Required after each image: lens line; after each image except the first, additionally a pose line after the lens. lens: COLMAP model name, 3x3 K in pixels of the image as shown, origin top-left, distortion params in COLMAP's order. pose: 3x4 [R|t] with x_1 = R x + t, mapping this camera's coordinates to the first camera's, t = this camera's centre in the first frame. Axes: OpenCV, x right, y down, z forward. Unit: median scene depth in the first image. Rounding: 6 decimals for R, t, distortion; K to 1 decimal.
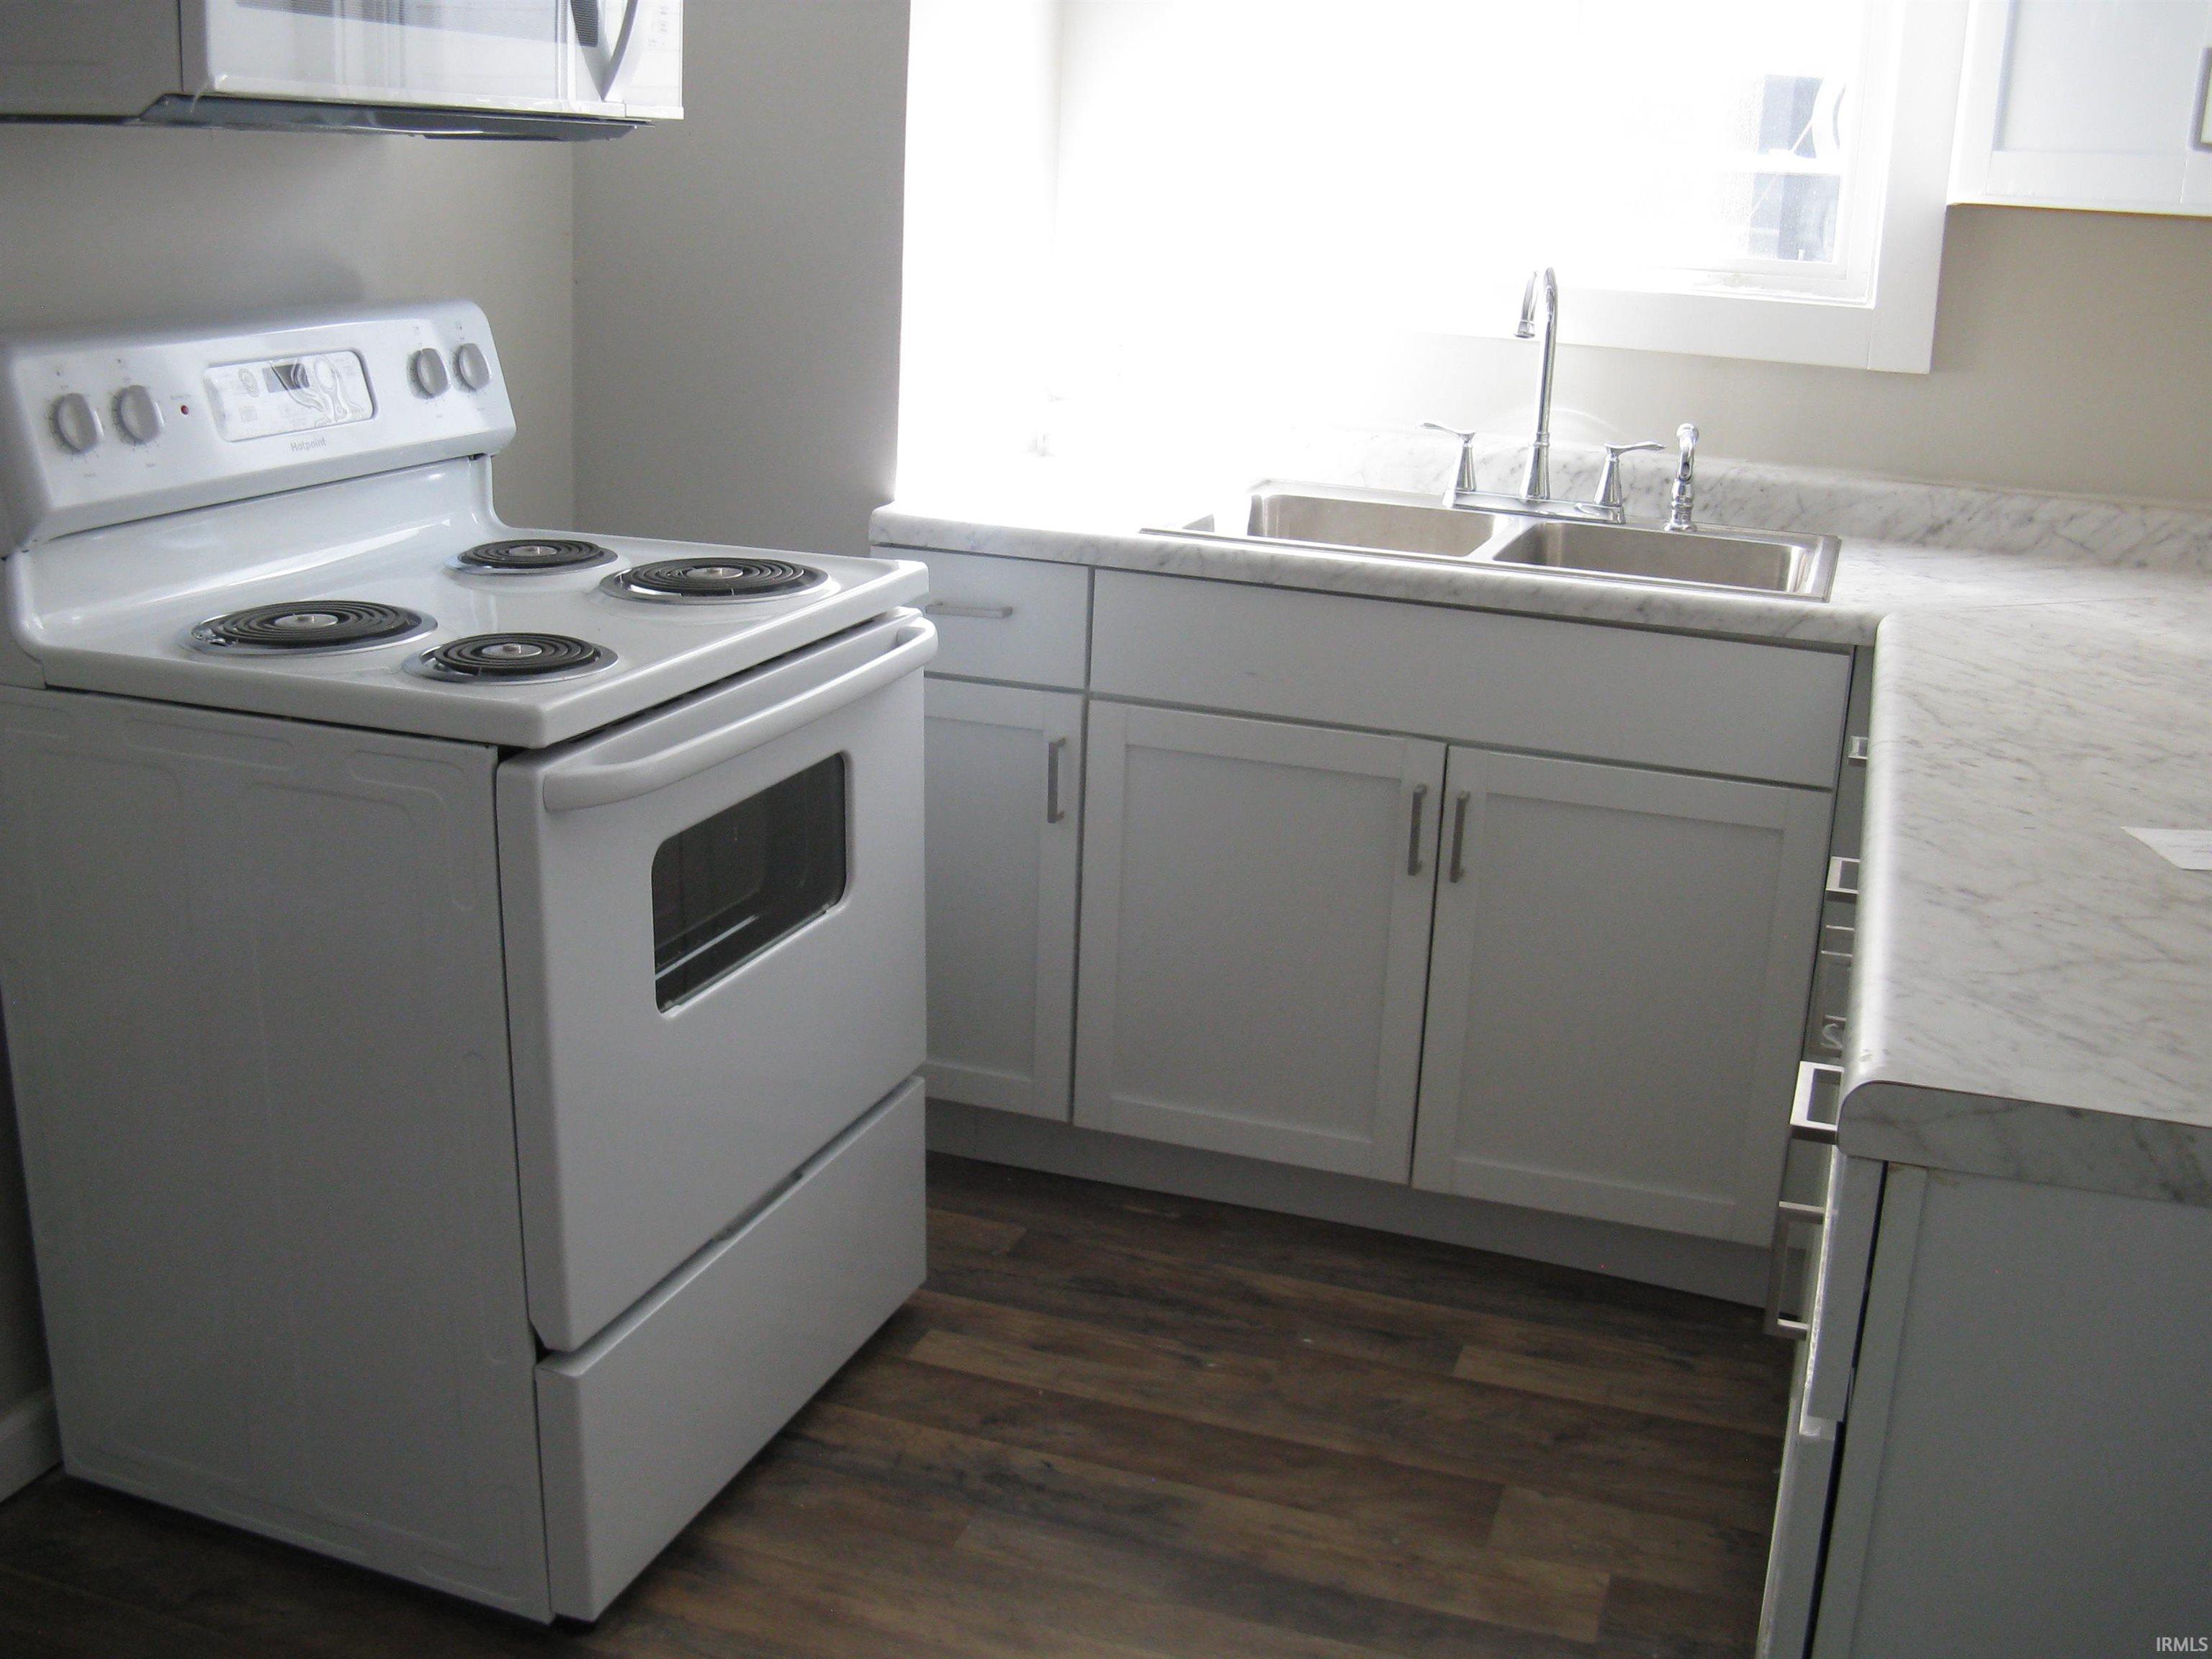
lens RADIAL K [[2232.9, 0, 1083.3], [0, 2232.9, 773.2], [0, 0, 1]] dist [-0.205873, 0.219411]
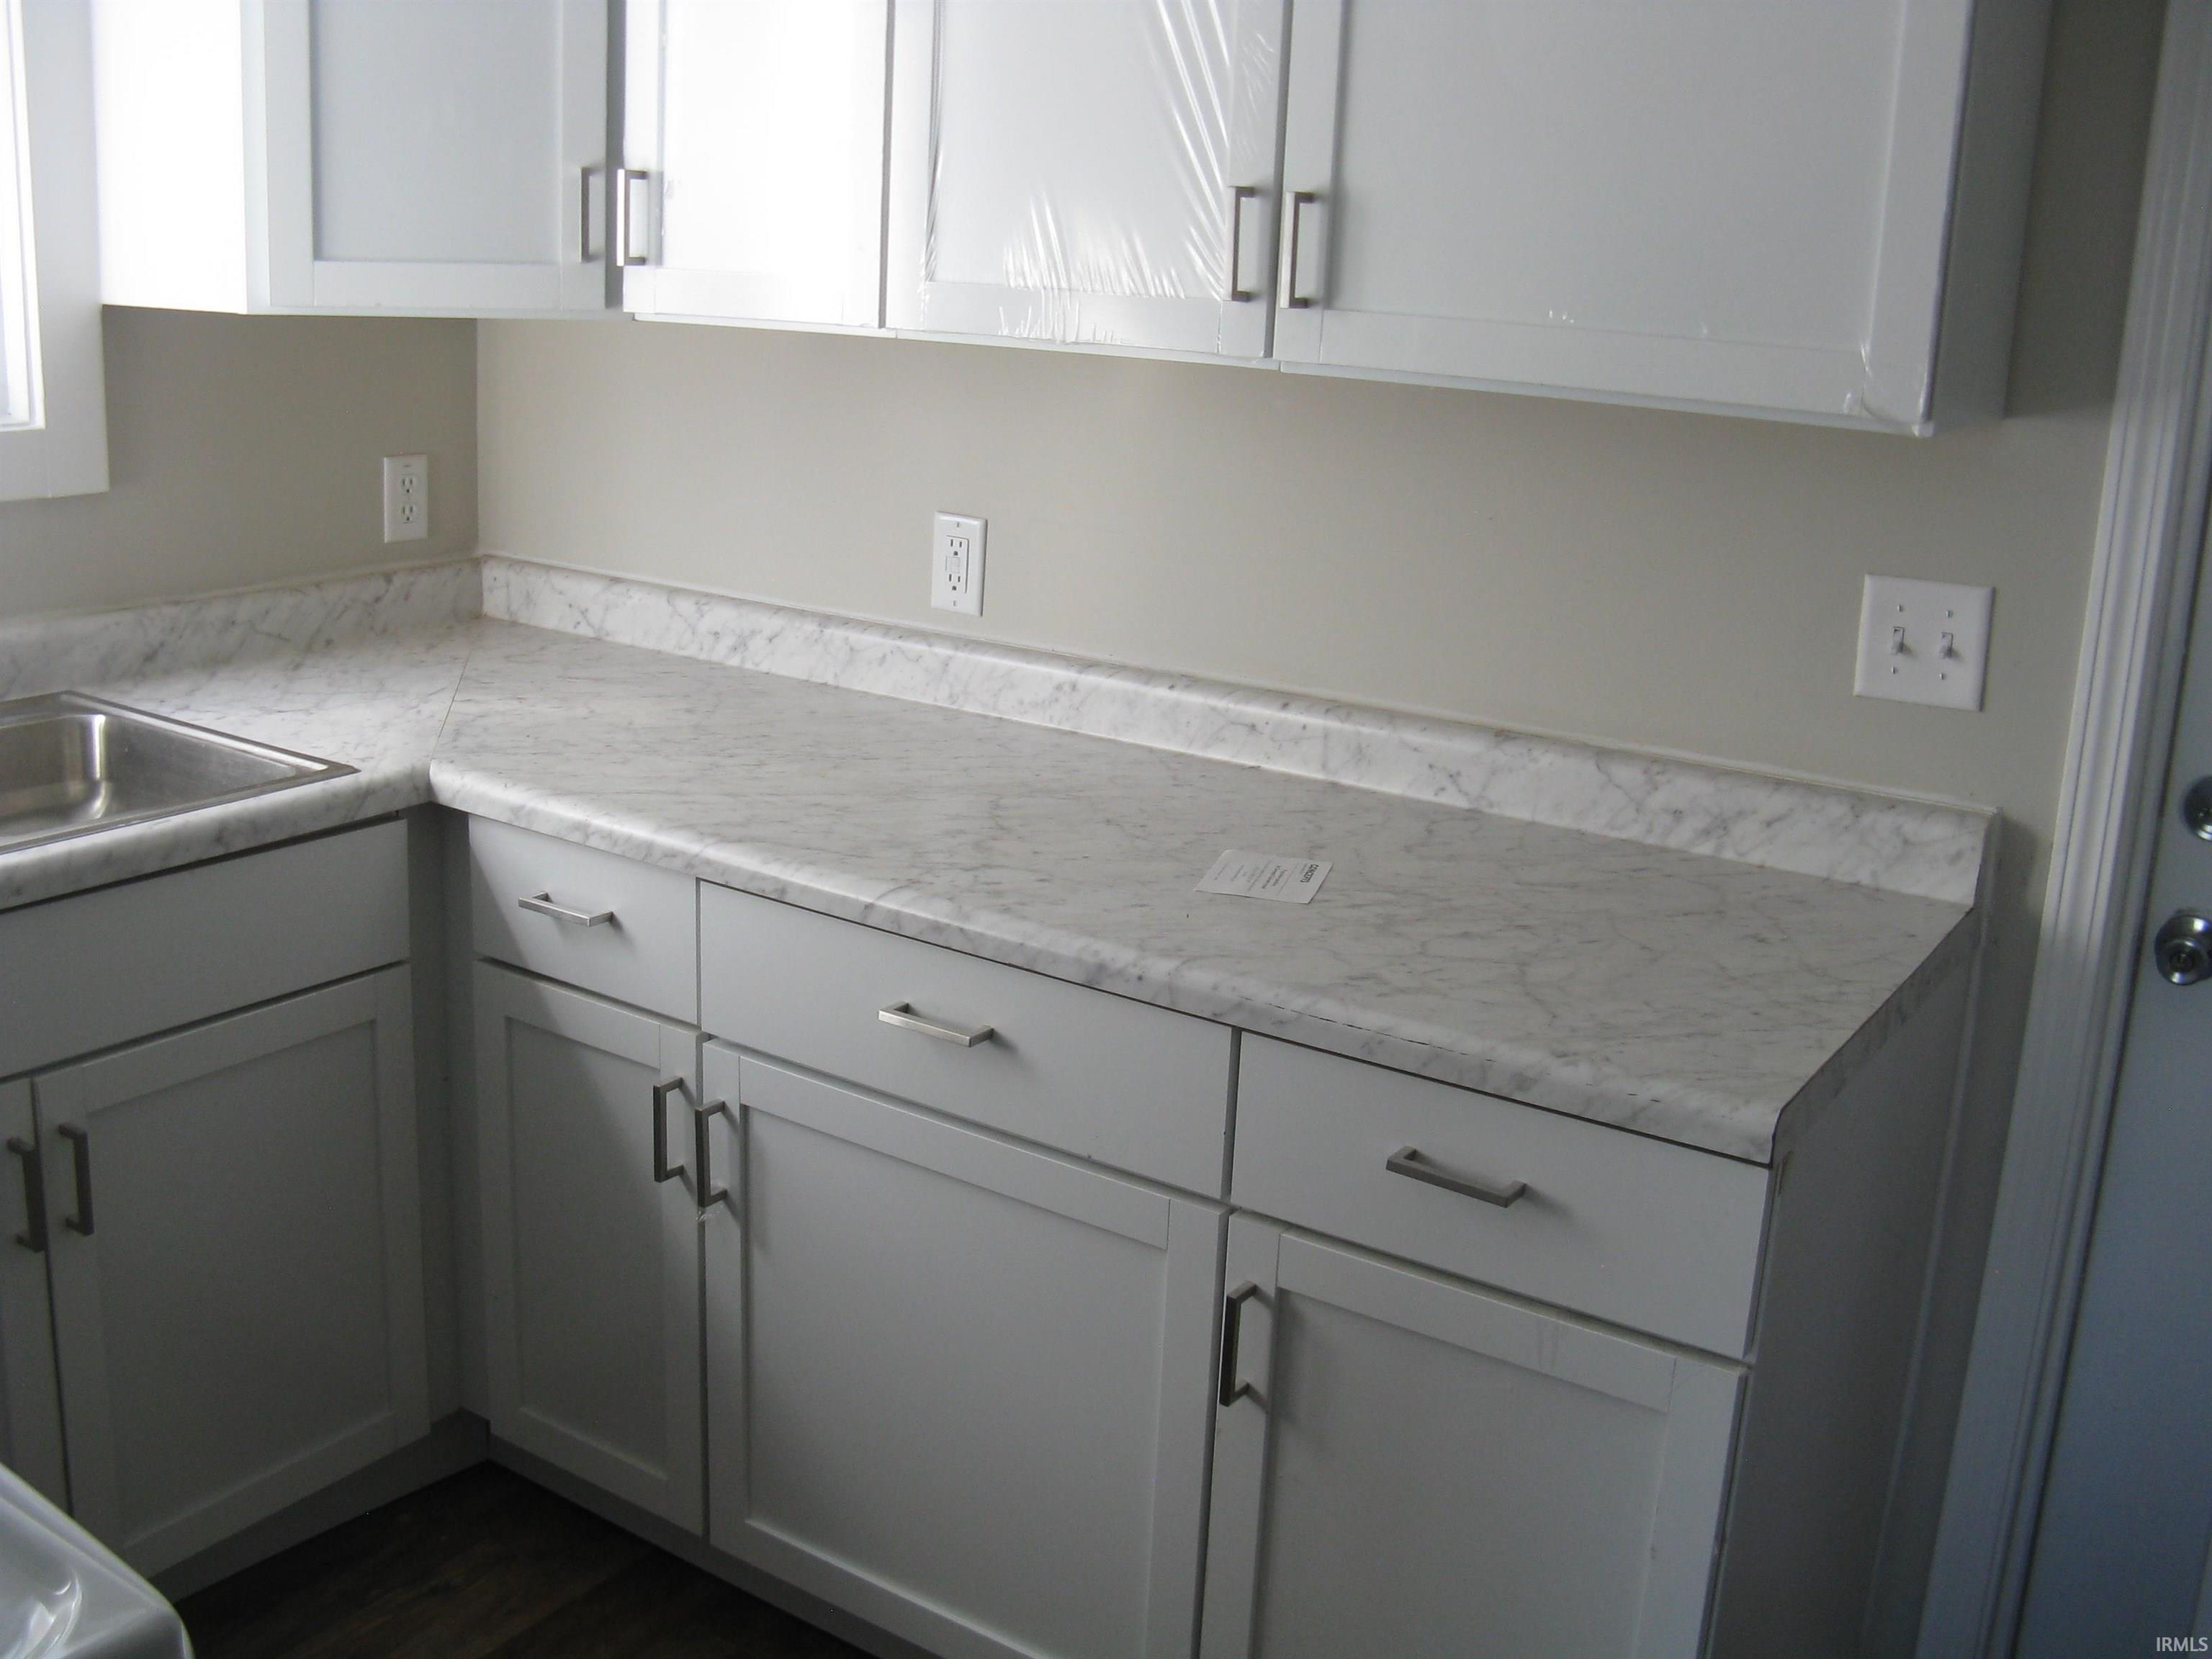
lens RADIAL K [[2232.9, 0, 1083.3], [0, 2232.9, 773.2], [0, 0, 1]] dist [-0.205873, 0.219411]
pose [[0.252170, -0.264018, 0.930970, -0.439499], [0.220817, 0.952378, 0.210277, -0.202338], [-0.942152, 0.152548, 0.298460, 0.433401]]
